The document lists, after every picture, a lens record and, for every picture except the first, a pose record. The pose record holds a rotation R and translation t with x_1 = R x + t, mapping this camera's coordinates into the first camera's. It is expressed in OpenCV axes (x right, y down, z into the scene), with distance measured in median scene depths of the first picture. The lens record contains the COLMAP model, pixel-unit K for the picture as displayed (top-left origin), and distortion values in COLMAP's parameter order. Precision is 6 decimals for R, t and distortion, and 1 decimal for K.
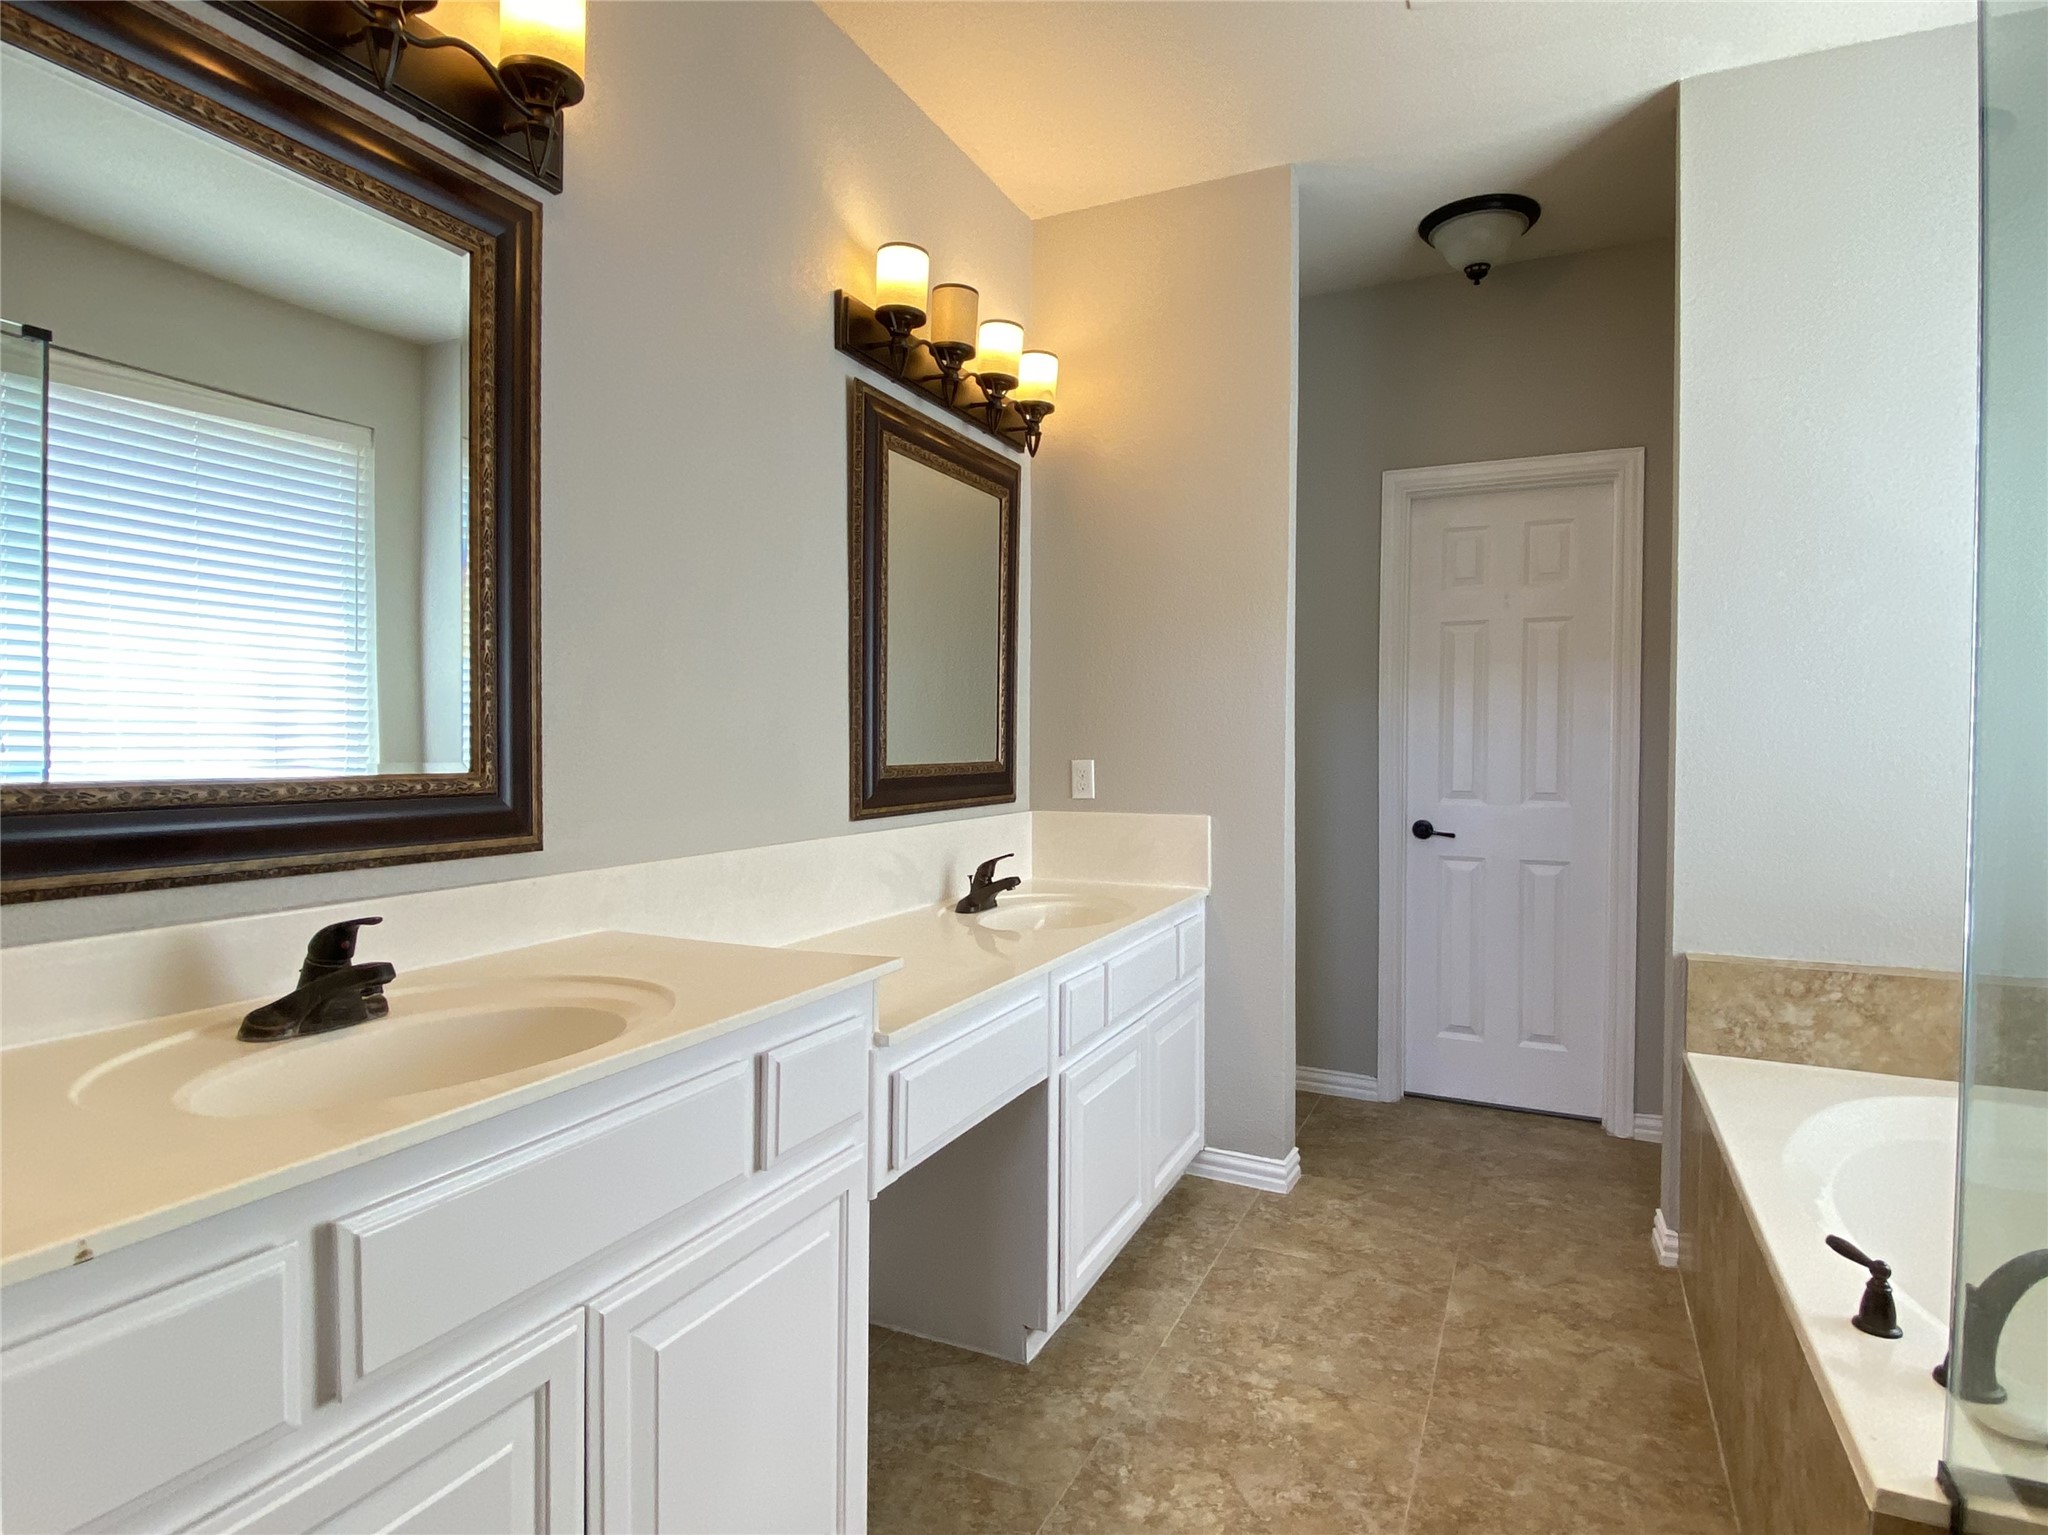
lens RADIAL K [[1030.5, 0, 1023.8], [0, 1030.5, 761.6], [0, 0, 1]] dist [-0.006181, -0.010852]
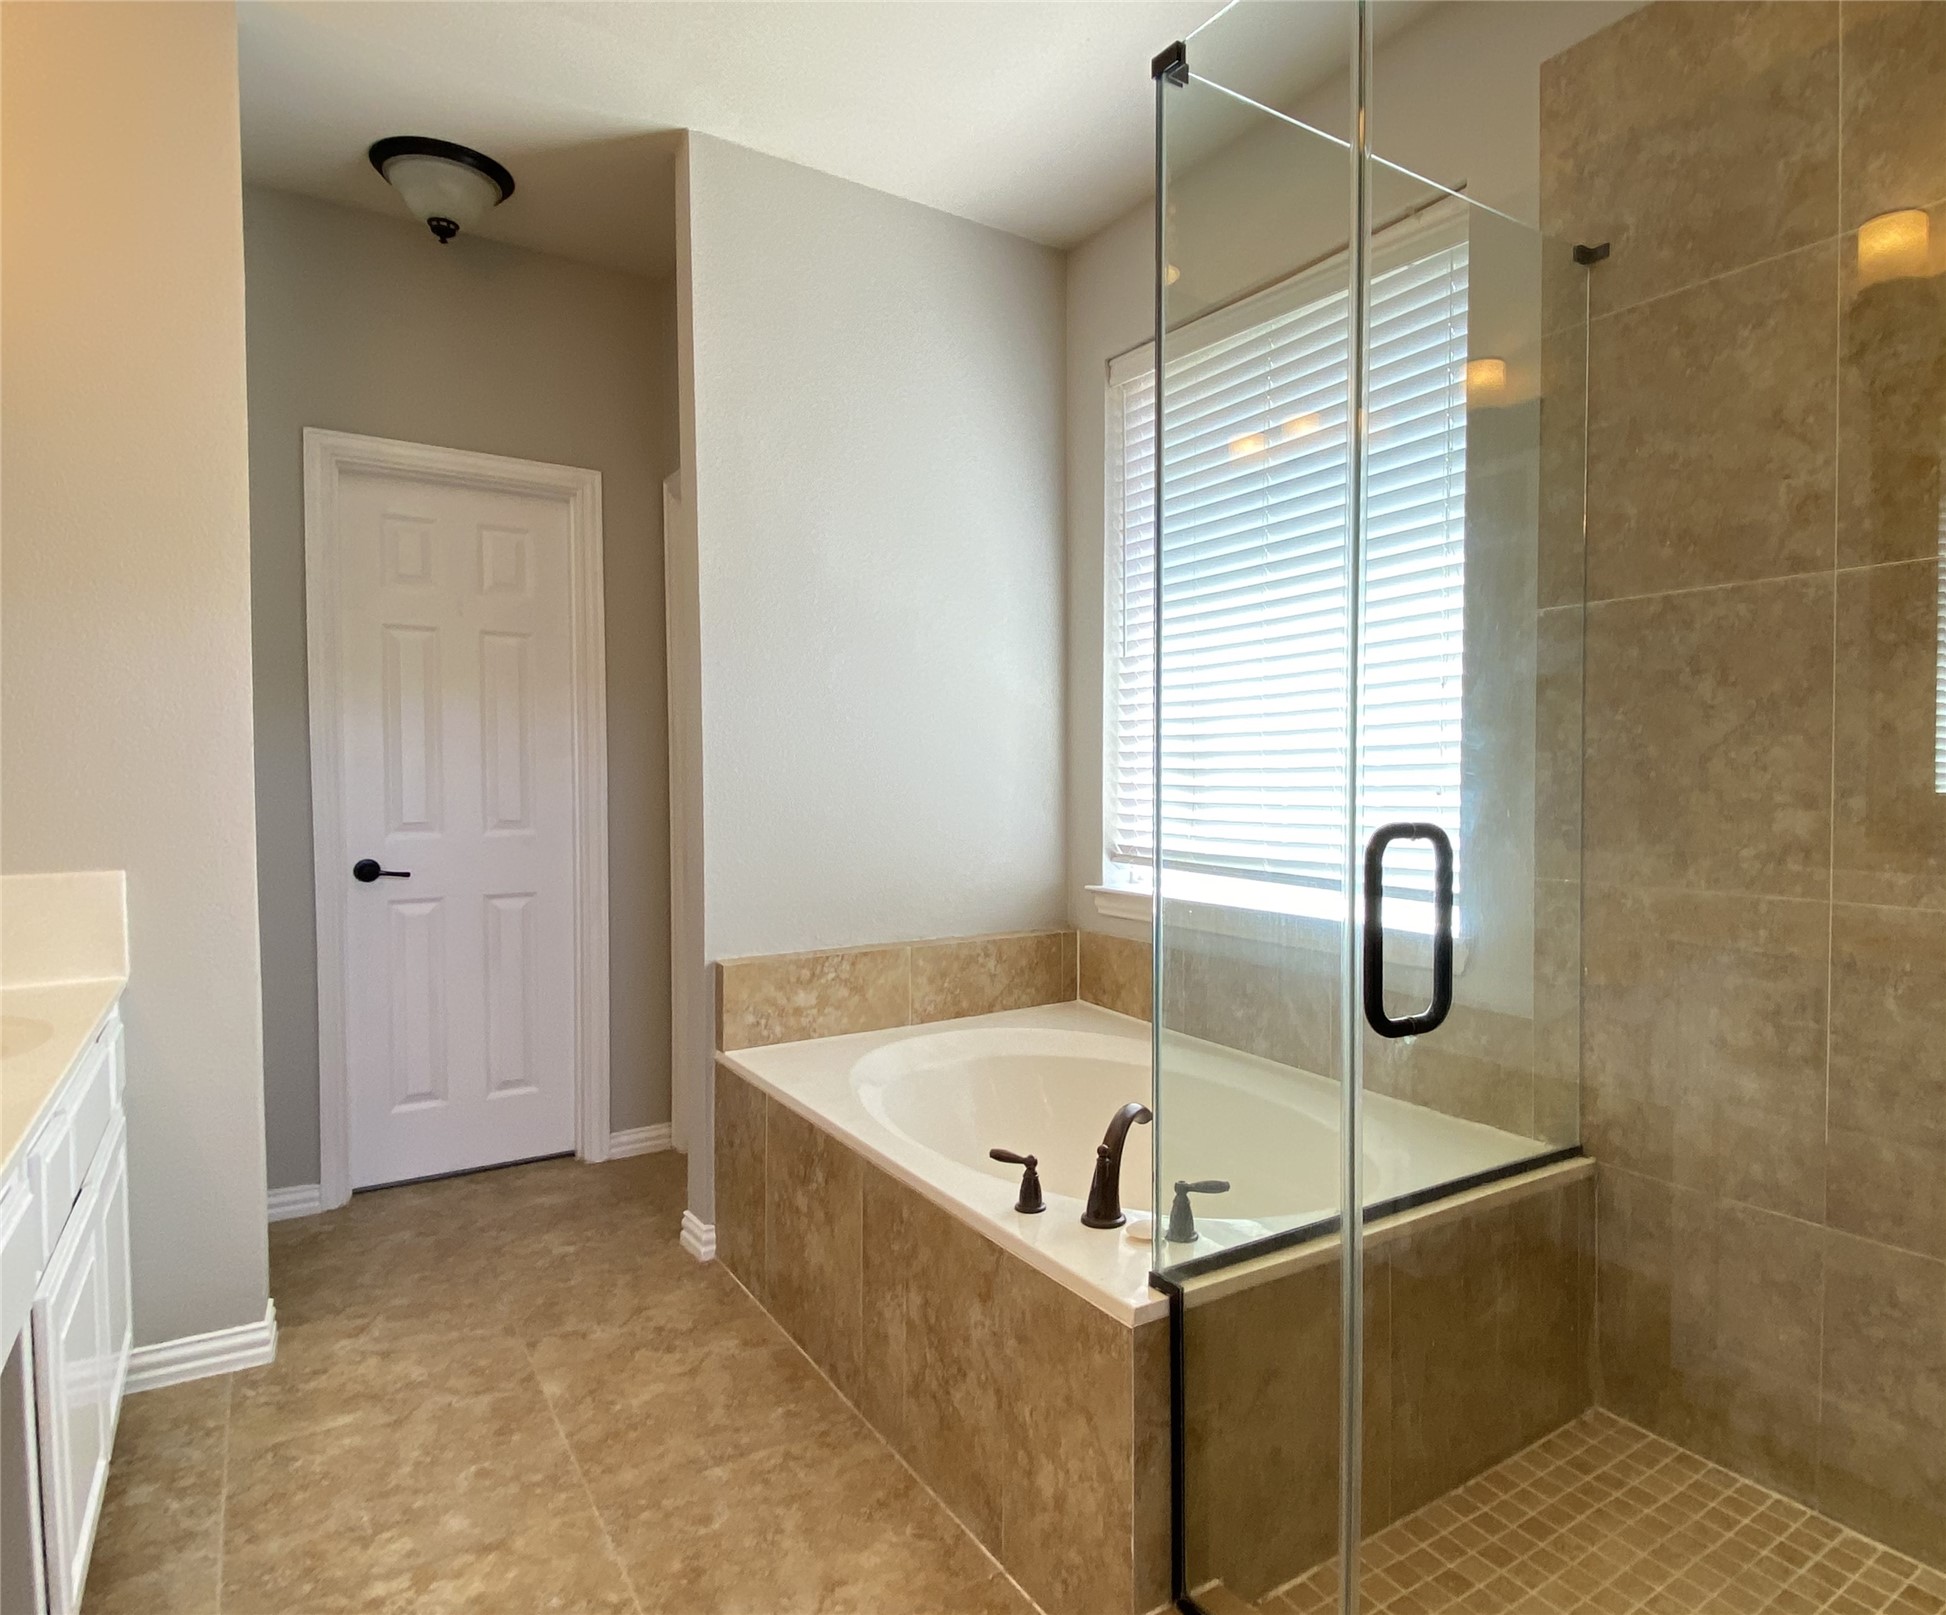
lens RADIAL K [[1133.4, 0, 974.4], [0, 1133.4, 797.8], [0, 0, 1]] dist [-0.002240, -0.012842]
pose [[0.521843, -0.024645, 0.852686, -0.204773], [0.022214, 0.999636, 0.015297, 0.005743], [-0.852752, 0.010958, 0.522201, 0.147502]]
